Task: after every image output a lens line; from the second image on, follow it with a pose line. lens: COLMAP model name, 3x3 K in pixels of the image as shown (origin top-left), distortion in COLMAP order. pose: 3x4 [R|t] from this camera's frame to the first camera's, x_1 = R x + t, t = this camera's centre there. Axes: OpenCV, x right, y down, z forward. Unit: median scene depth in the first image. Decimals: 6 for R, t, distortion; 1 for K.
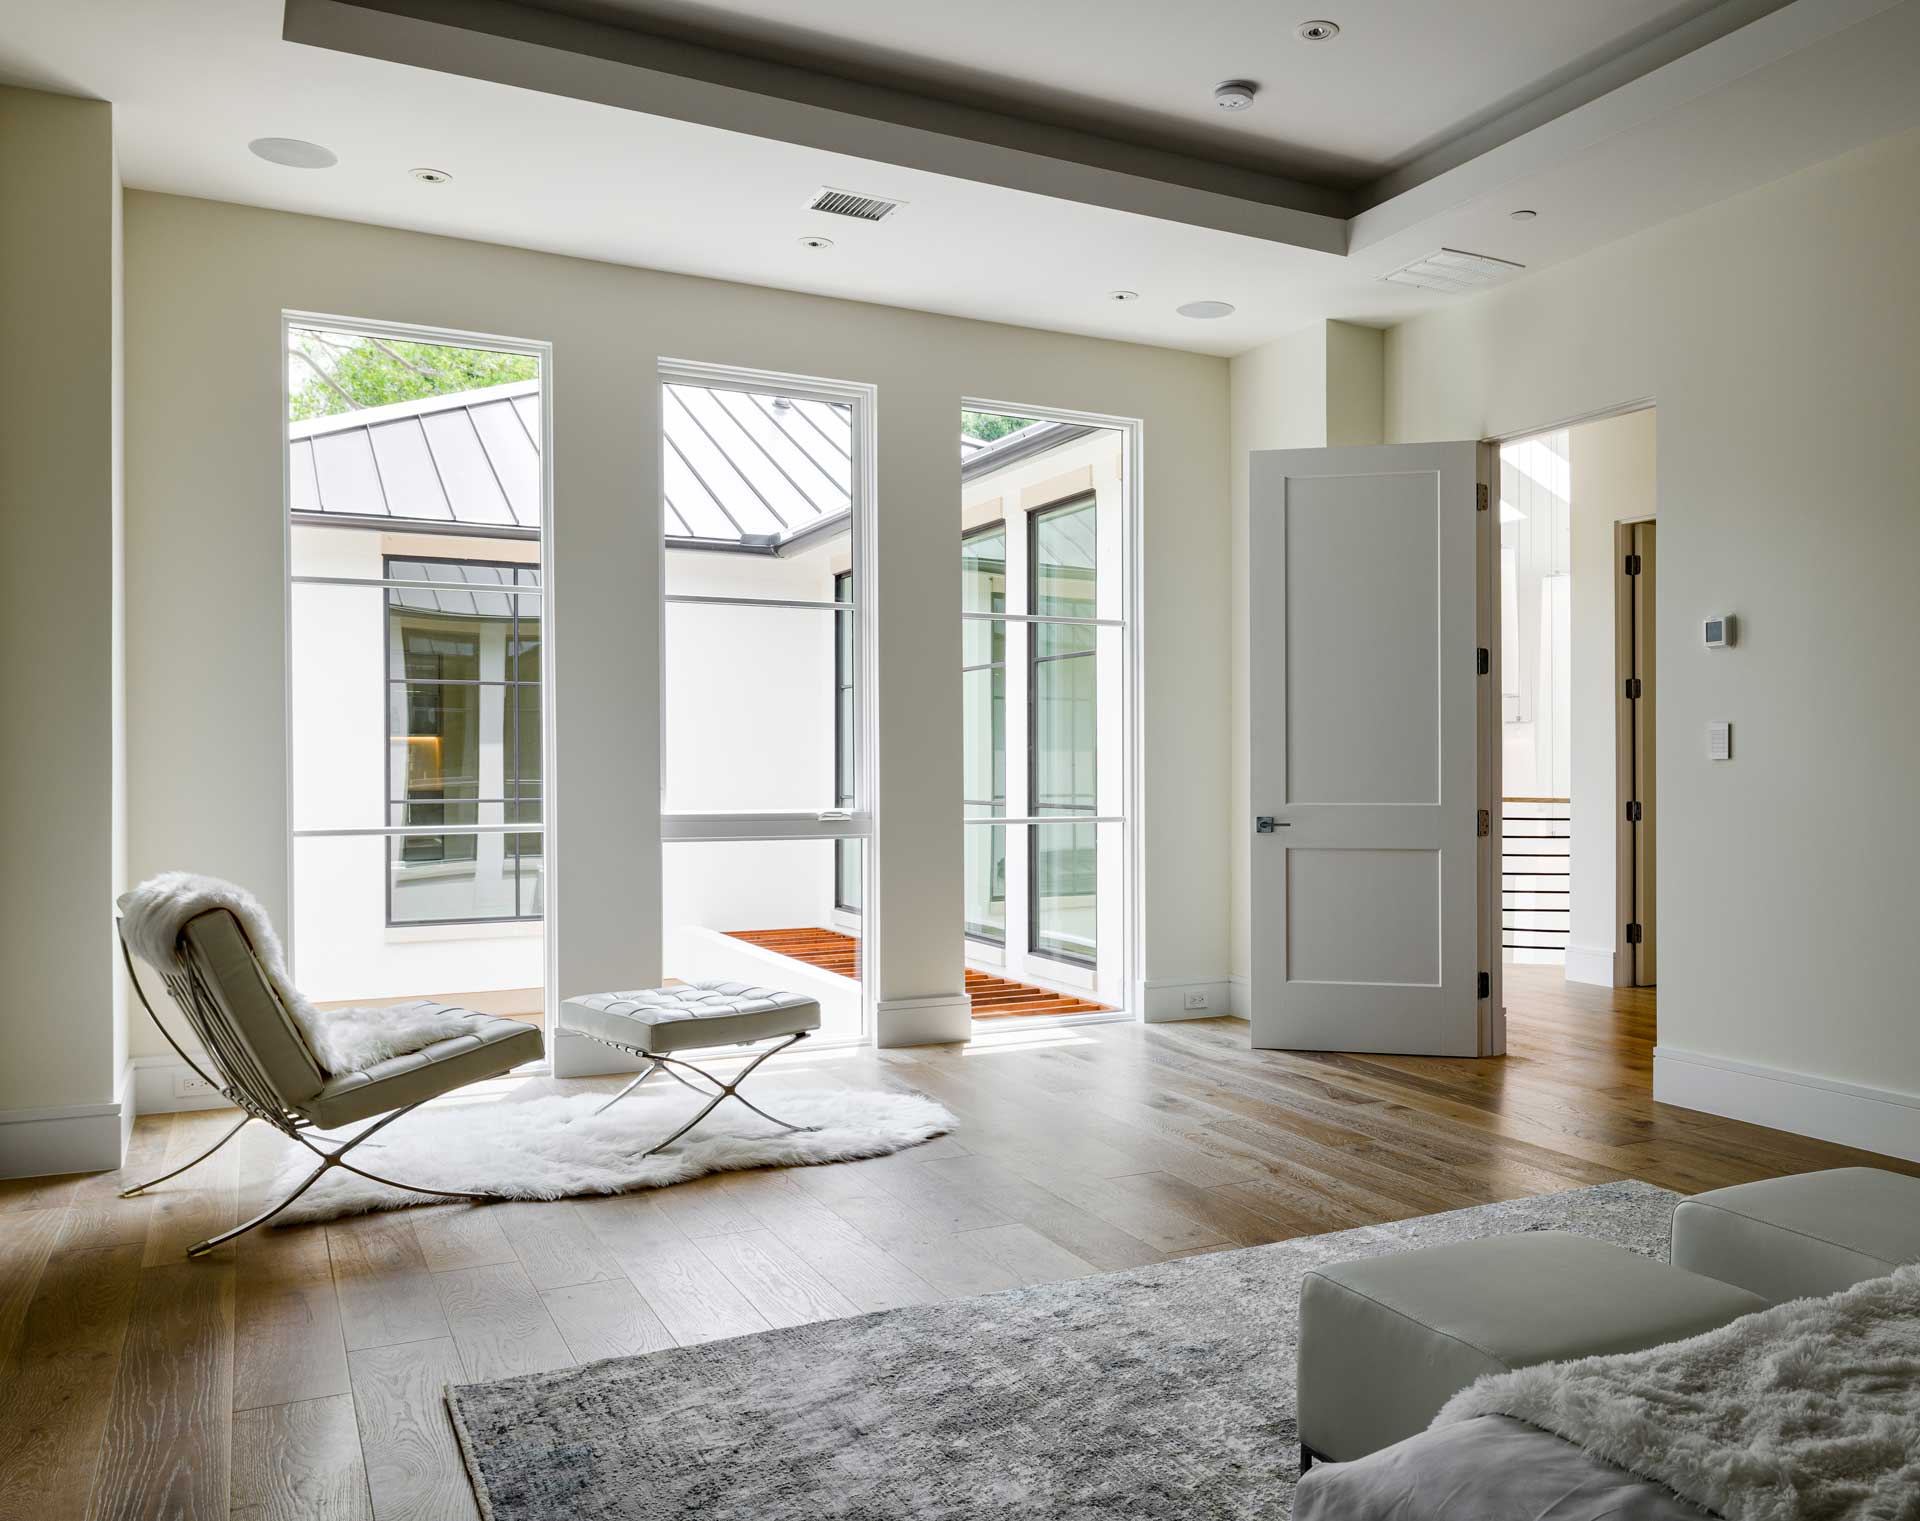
lens RADIAL K [[1556.1, 0, 960.0], [0, 1556.1, 760.5], [0, 0, 1]] dist [-0.059660, -0.000041]
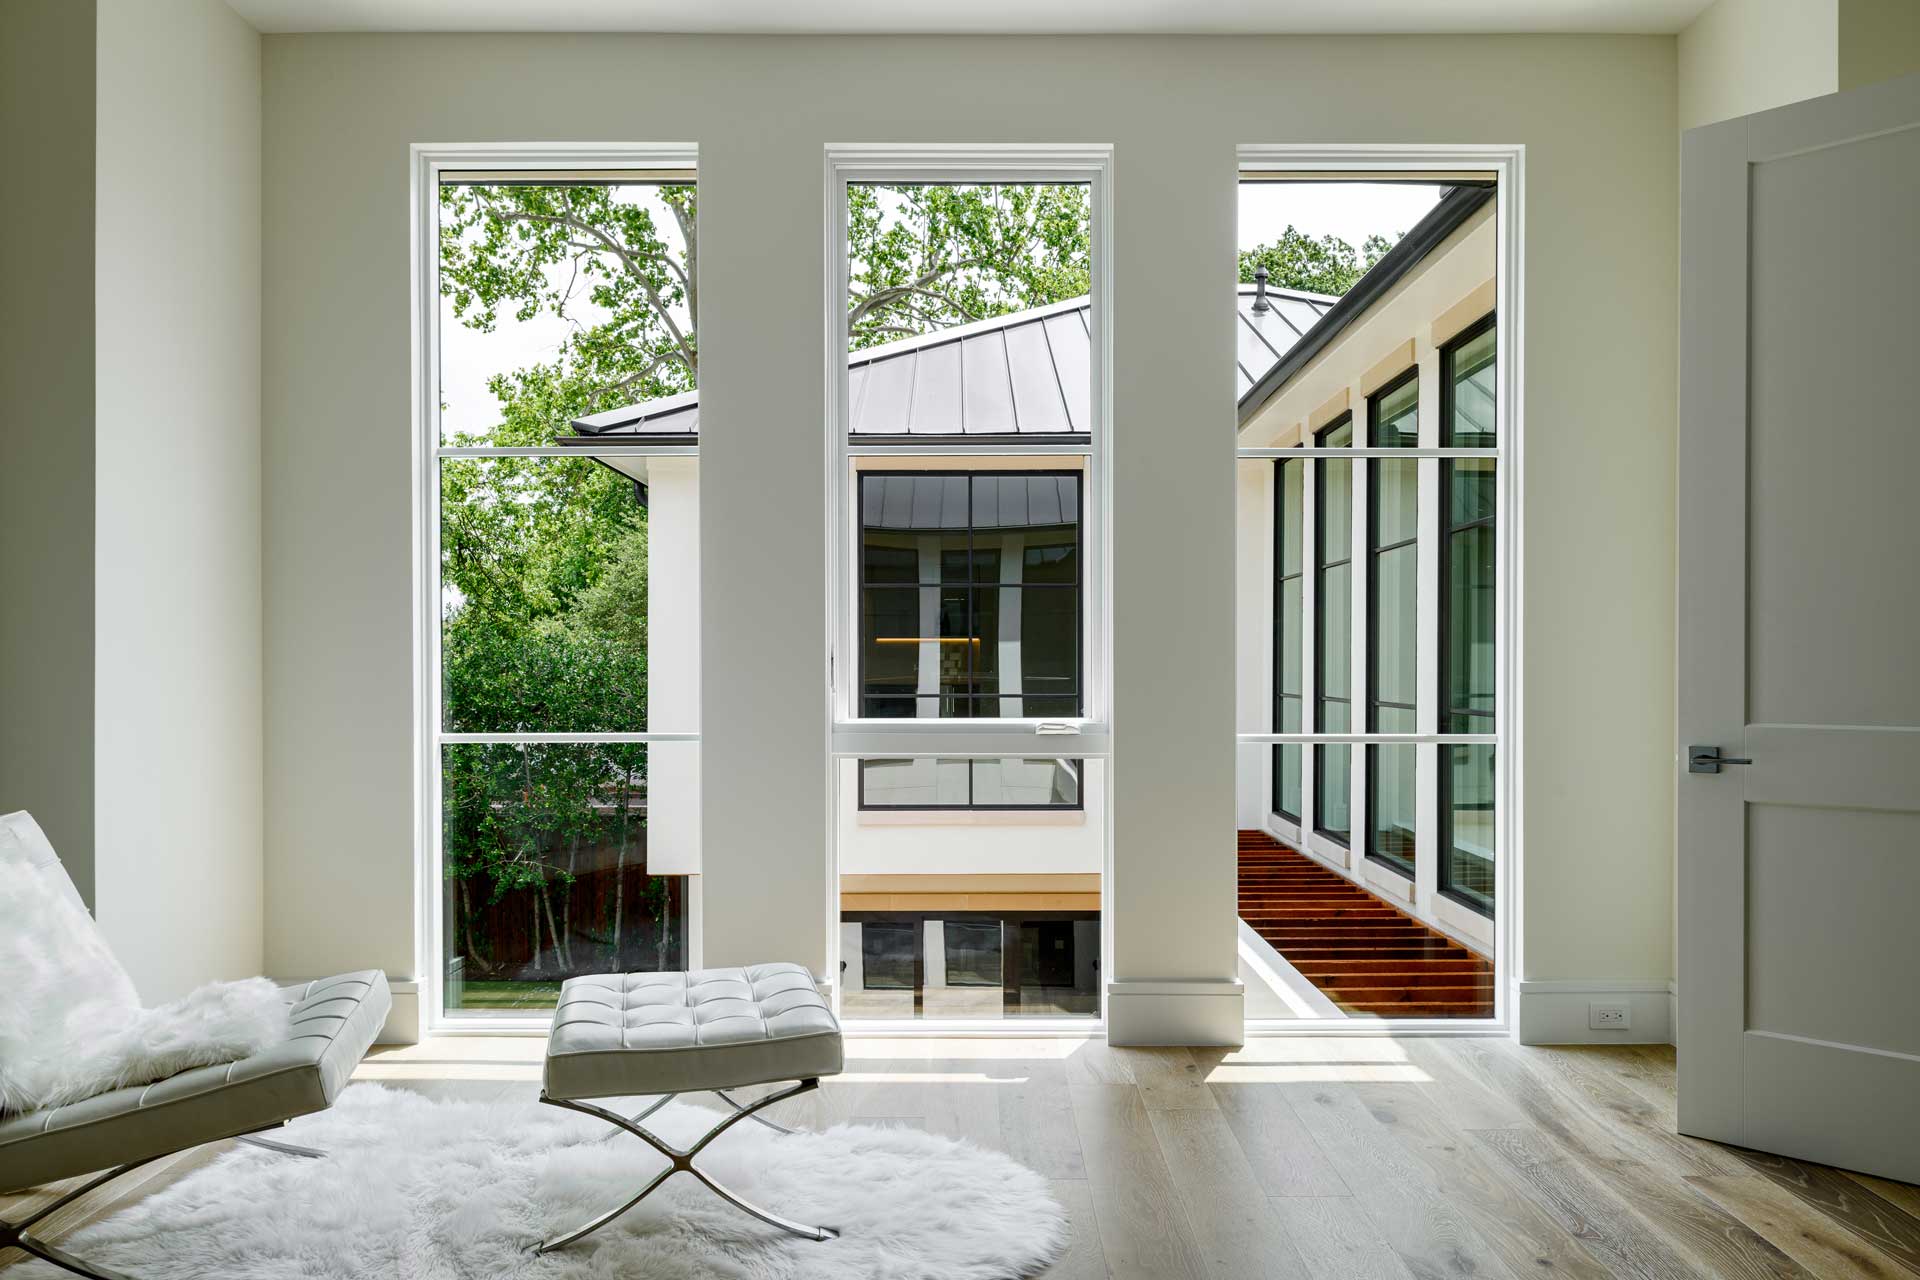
lens RADIAL K [[1249.8, 0, 962.7], [0, 1249.8, 675.8], [0, 0, 1]] dist [-0.033797, 0.001161]
pose [[0.906851, 0.002316, -0.421445, 0.136626], [0.003682, 0.999903, 0.013417, 0.002351], [0.421435, -0.013719, 0.906755, 0.453696]]
